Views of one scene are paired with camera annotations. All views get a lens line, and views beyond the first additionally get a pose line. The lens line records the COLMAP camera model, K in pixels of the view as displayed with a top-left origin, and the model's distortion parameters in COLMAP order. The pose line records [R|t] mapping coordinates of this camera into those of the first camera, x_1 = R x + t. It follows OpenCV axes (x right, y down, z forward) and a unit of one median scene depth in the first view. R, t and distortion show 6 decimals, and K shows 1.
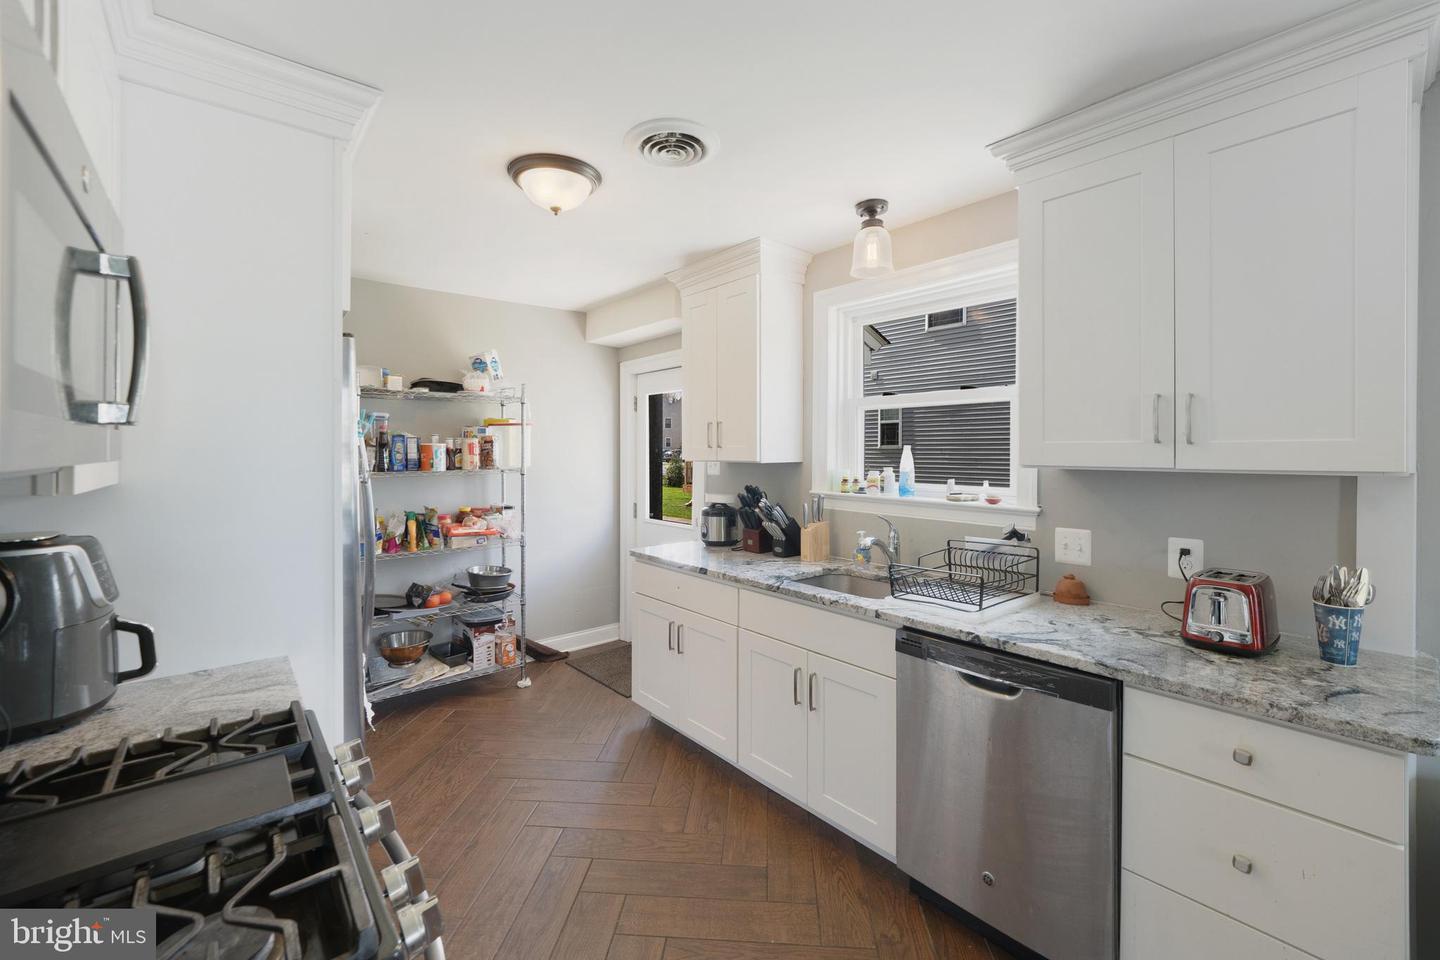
lens RADIAL K [[593.1, 0, 719.3], [0, 593.1, 455.8], [0, 0, 1]] dist [-0.004909, -0.000491]
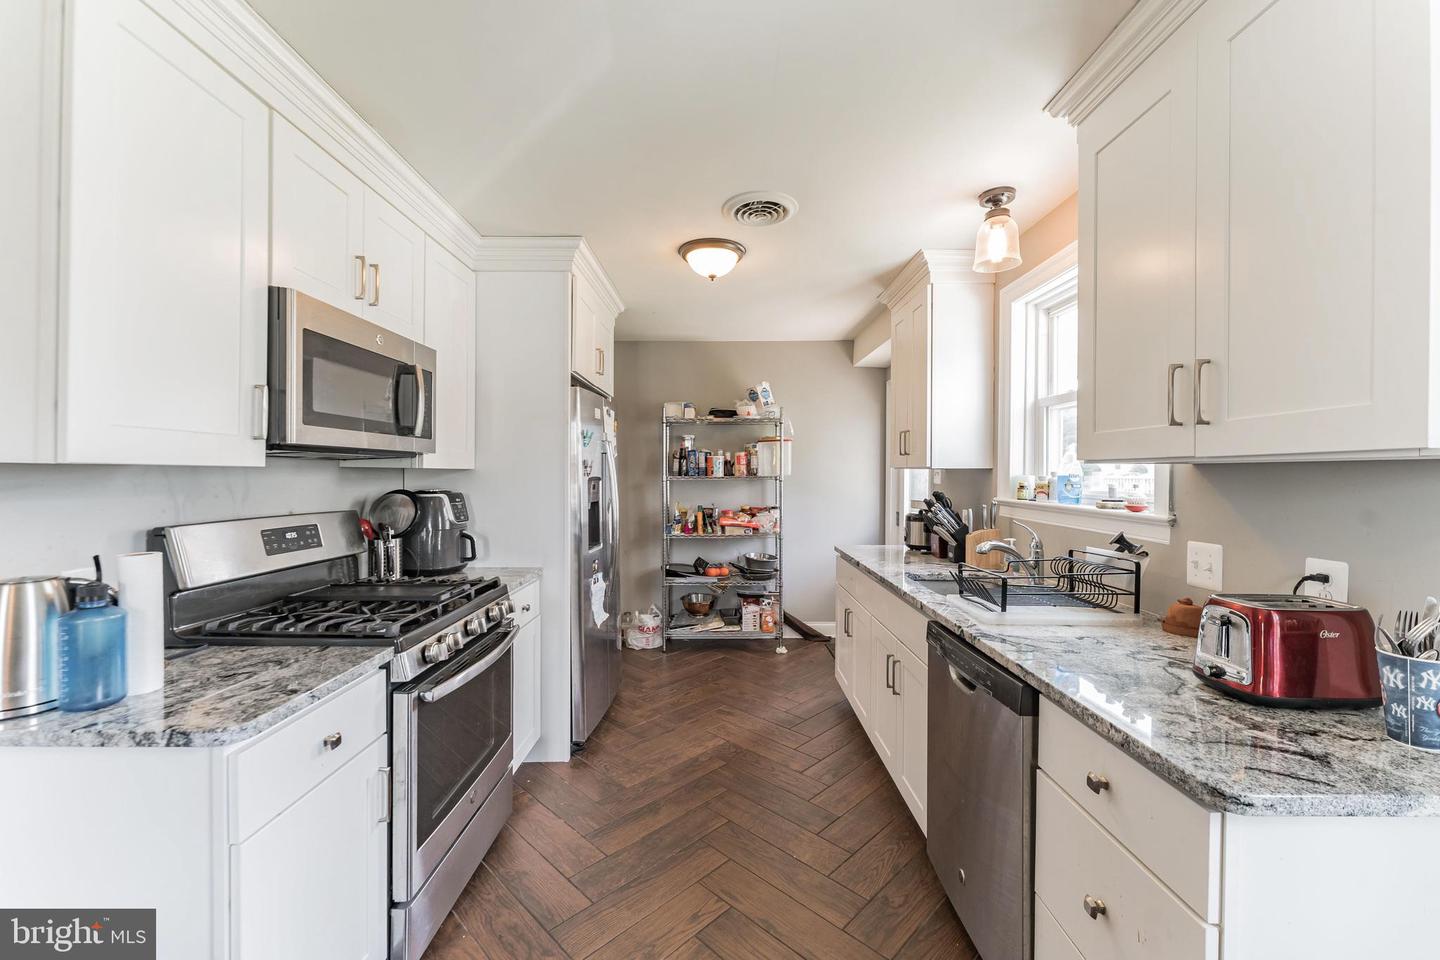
lens RADIAL K [[577.9, 0, 720.0], [0, 577.9, 480.0], [0, 0, 1]] dist [0.001170, 0.000114]
pose [[0.763937, 0.009768, -0.645217, 0.388269], [-0.007781, 0.999952, 0.005925, 0.026158], [0.645244, 0.000494, 0.763976, 0.000055]]
